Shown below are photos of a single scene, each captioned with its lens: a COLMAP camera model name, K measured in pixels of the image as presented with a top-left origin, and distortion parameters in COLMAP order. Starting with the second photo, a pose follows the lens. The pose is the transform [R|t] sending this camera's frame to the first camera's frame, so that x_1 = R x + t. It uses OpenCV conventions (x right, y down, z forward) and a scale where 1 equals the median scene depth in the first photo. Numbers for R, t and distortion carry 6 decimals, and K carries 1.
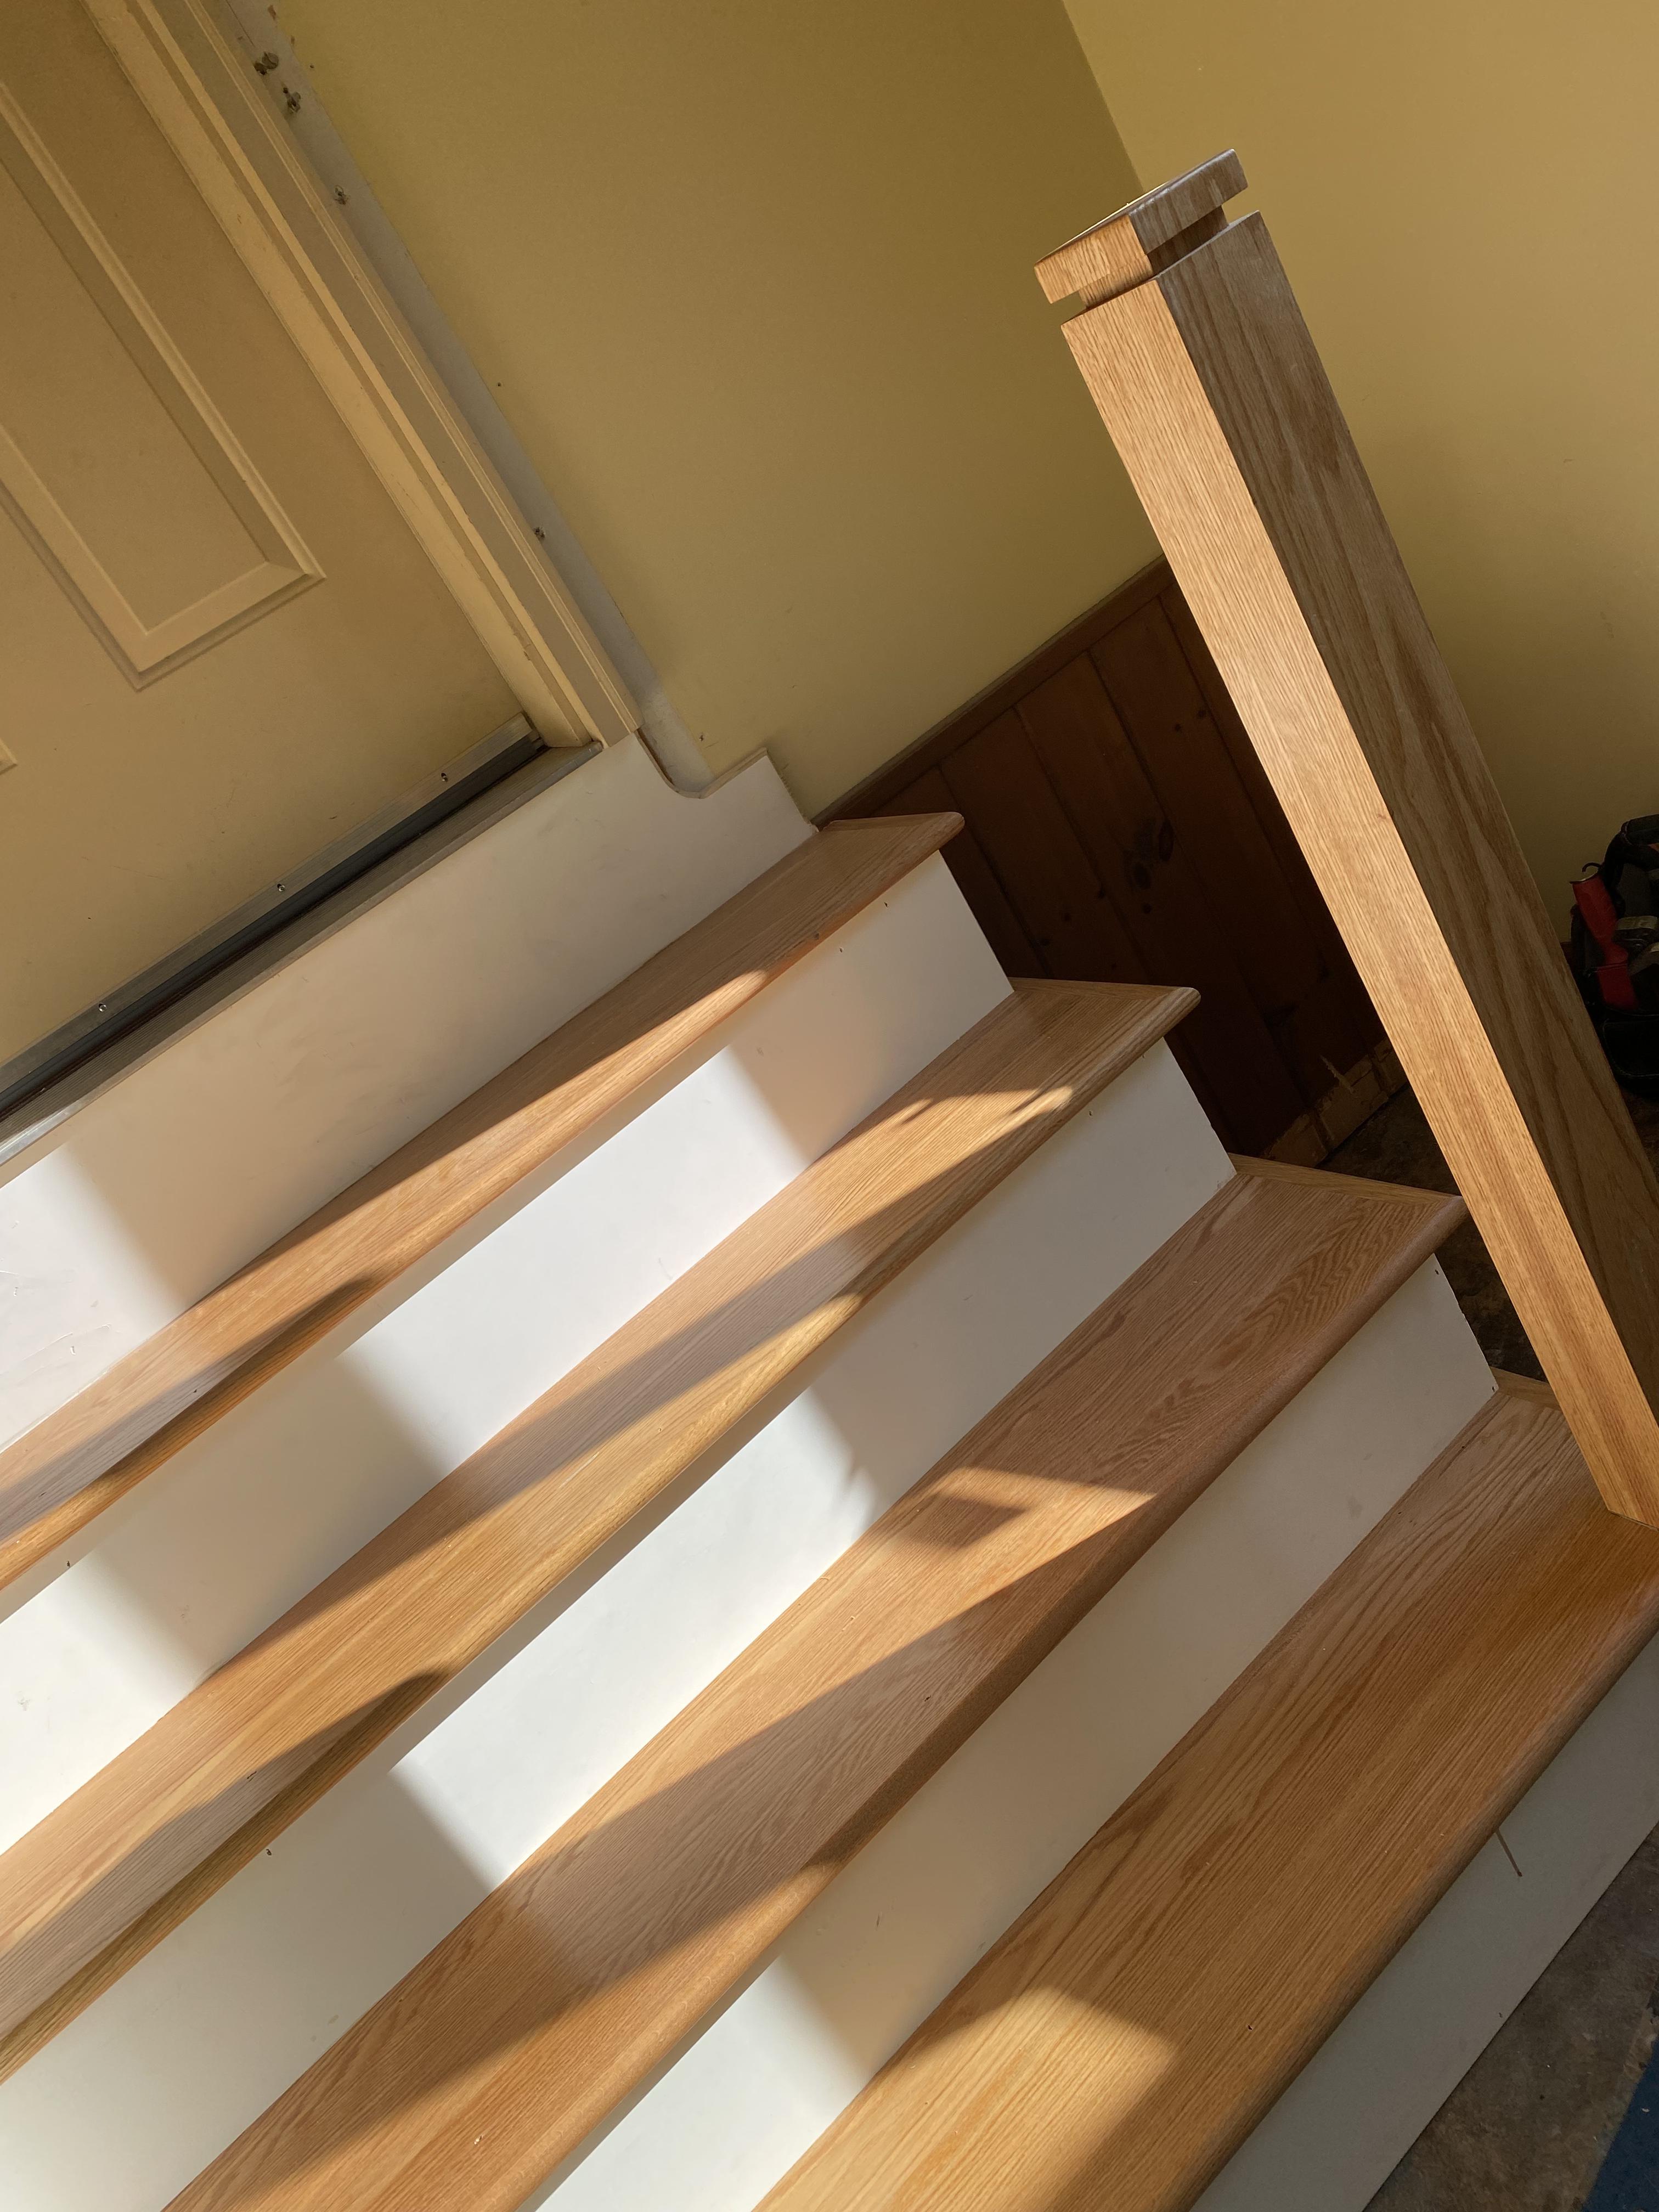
lens RADIAL K [[1707.1, 0, 829.5], [0, 1707.1, 1106.0], [0, 0, 1]] dist [0.050087, -0.064111]
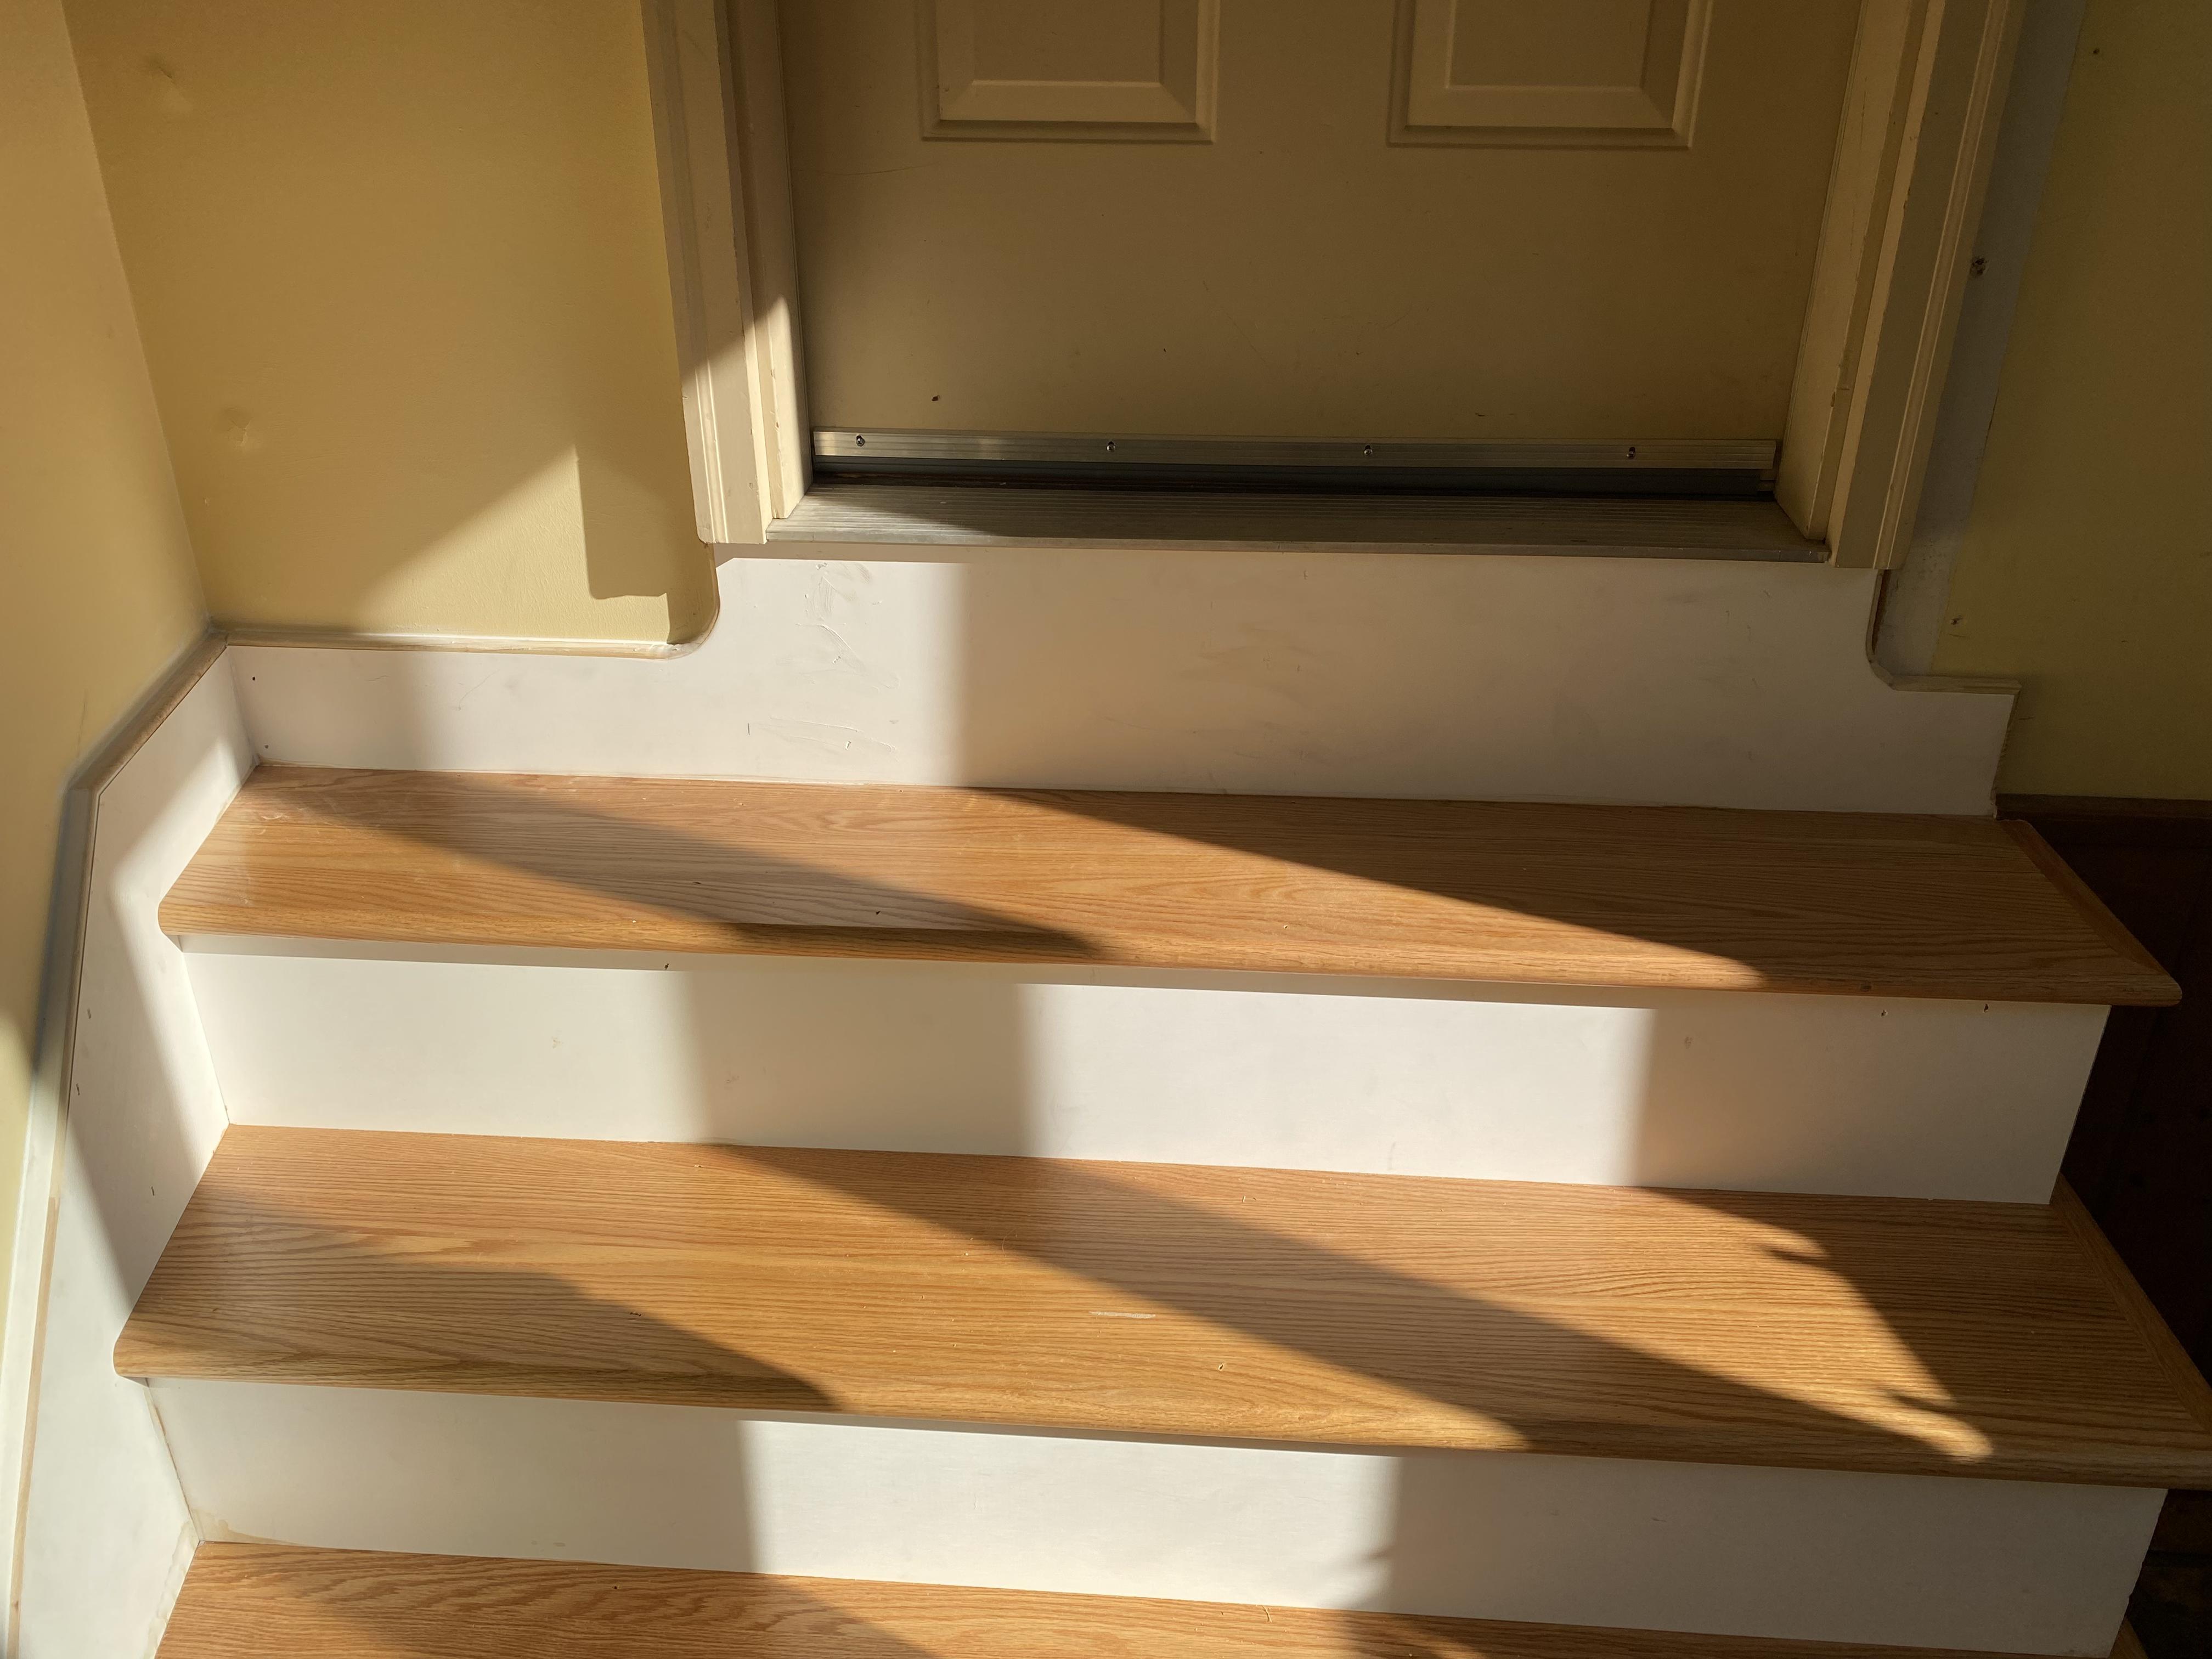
lens RADIAL K [[1707.1, 0, 1105.3], [0, 1707.1, 855.6], [0, 0, 1]] dist [0.050087, -0.064111]
pose [[0.692528, 0.672940, -0.259915, -0.077214], [-0.607450, 0.738323, 0.293060, -0.157351], [0.389113, -0.045067, 0.920087, 0.230853]]
